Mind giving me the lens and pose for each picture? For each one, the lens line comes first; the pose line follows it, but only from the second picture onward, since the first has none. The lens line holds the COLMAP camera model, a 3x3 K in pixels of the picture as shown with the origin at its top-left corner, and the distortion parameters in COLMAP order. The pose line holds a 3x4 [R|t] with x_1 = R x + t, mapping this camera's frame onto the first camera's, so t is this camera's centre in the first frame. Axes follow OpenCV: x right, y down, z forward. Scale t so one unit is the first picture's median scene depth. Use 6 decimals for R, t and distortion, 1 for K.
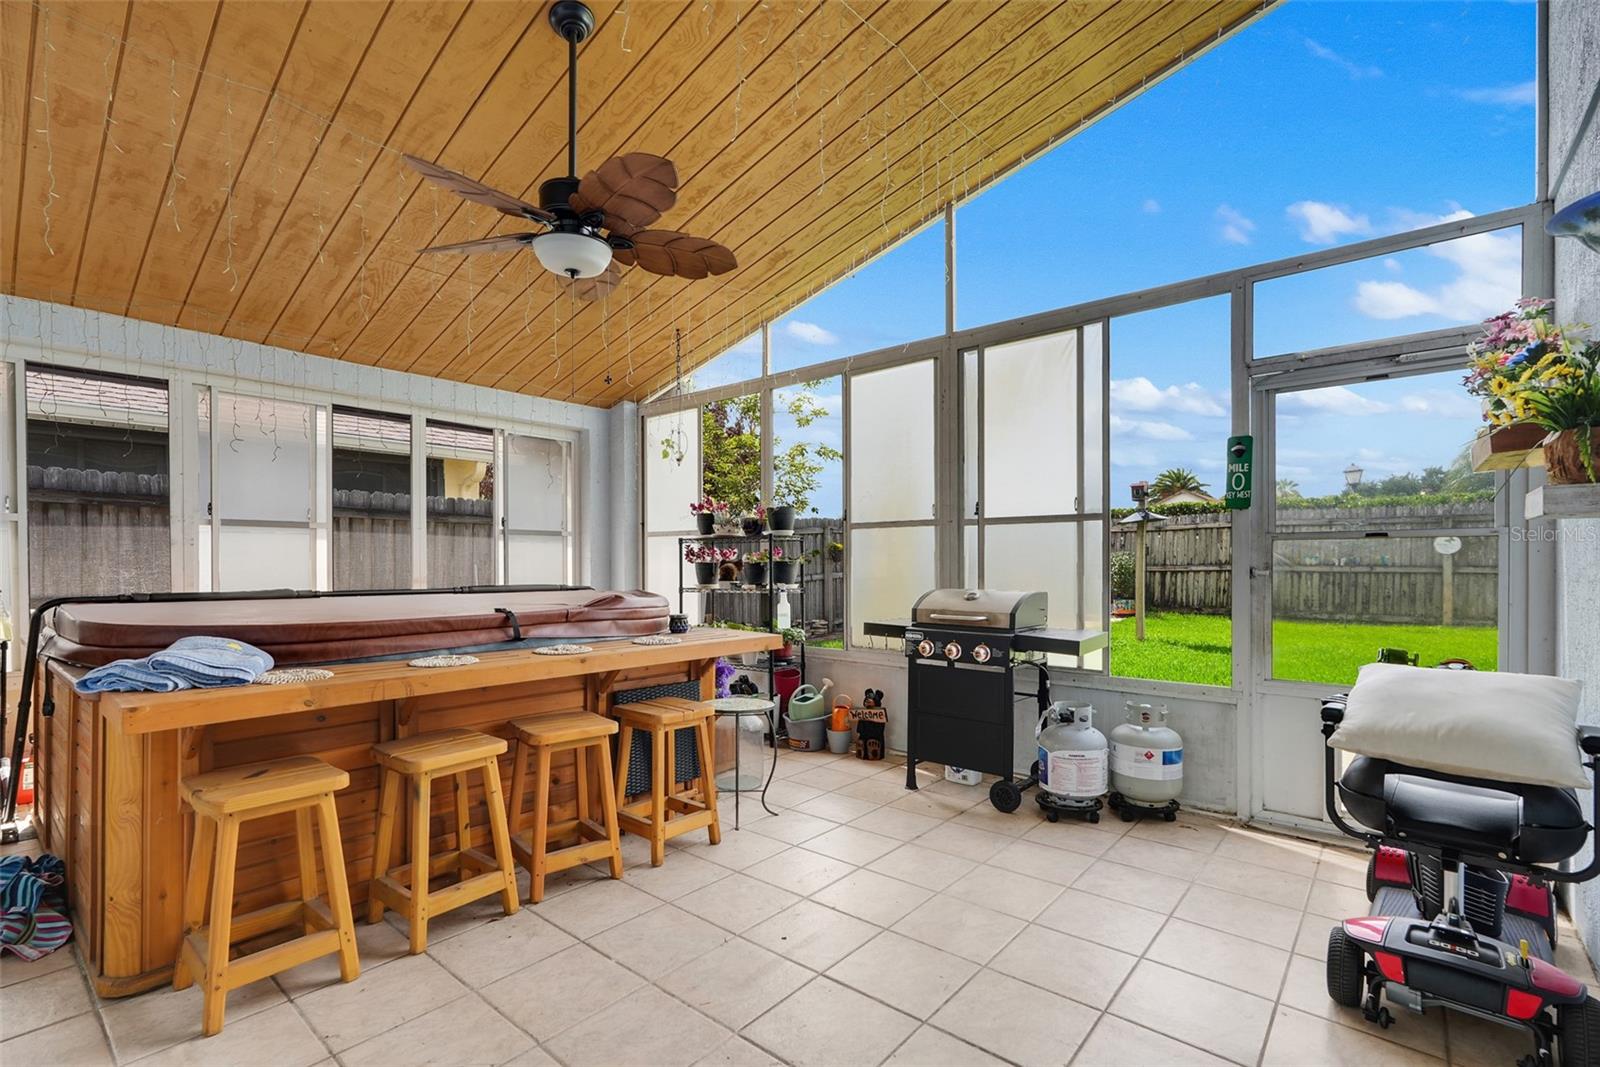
lens RADIAL K [[724.9, 0, 800.0], [0, 724.9, 533.5], [0, 0, 1]] dist [-0.000732, 0.000127]
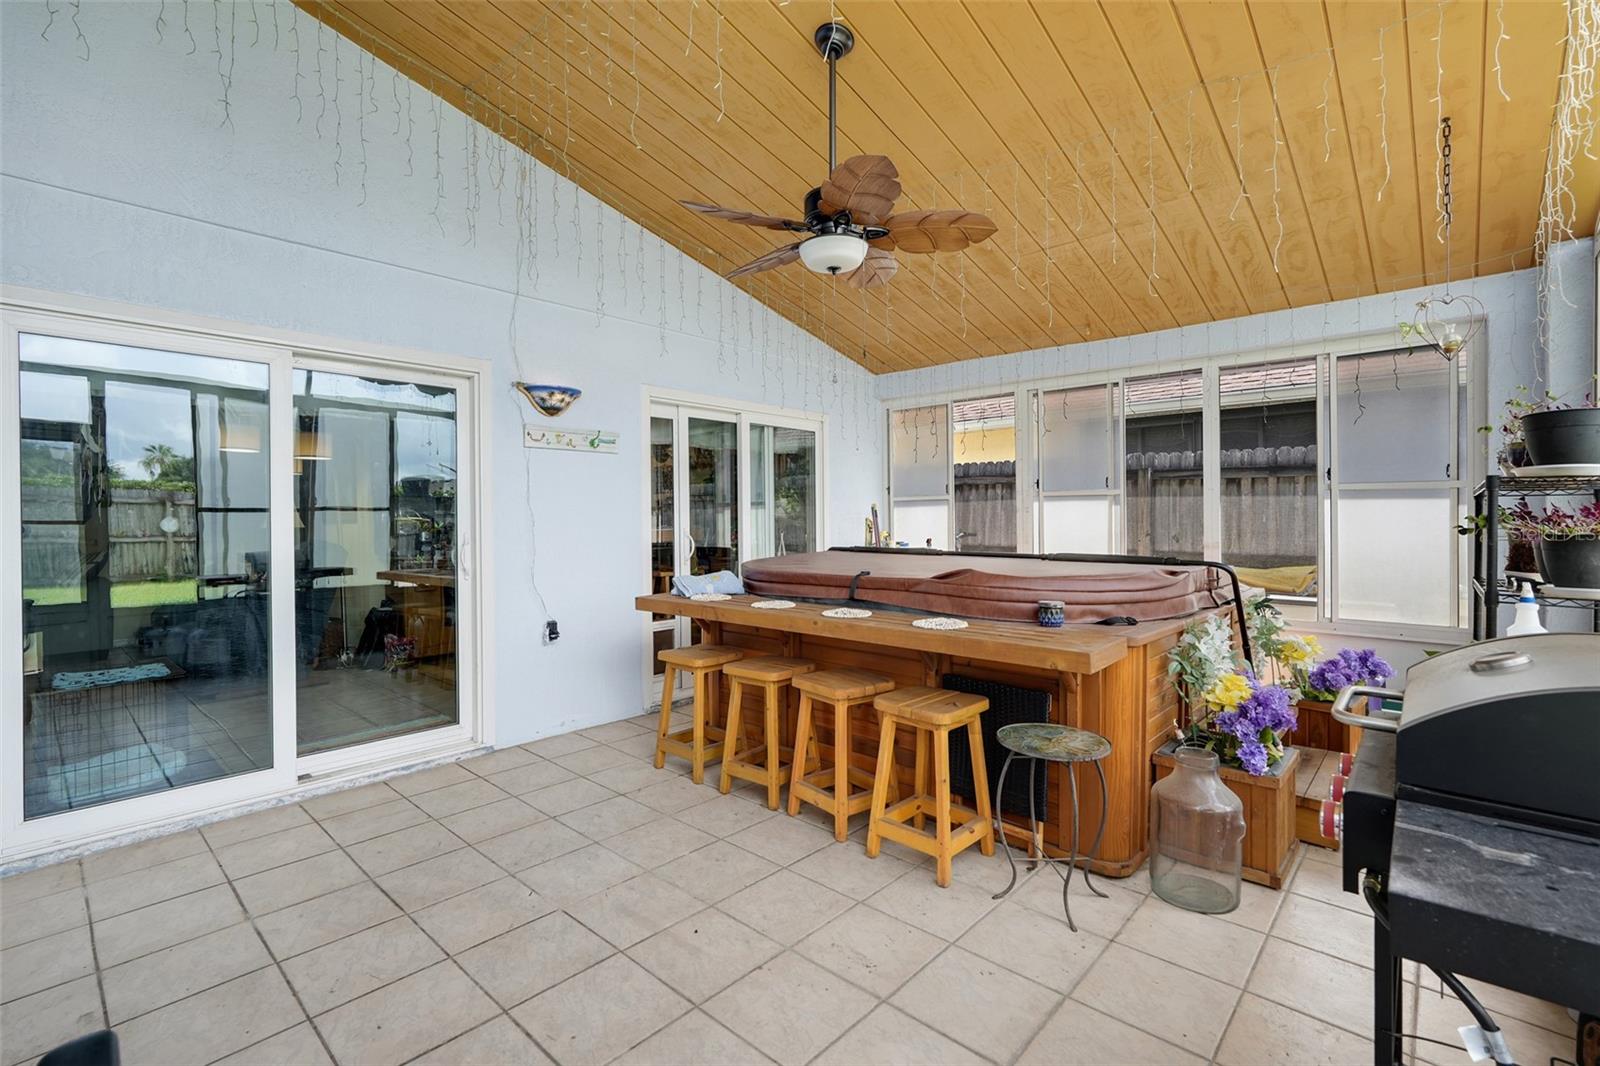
lens RADIAL K [[724.9, 0, 800.0], [0, 724.9, 533.0], [0, 0, 1]] dist [-0.000732, 0.000127]
pose [[-0.042017, 0.016994, -0.998972, 0.403490], [0.043315, 0.998946, 0.015172, 0.011646], [0.998178, -0.042633, -0.042709, 0.527956]]
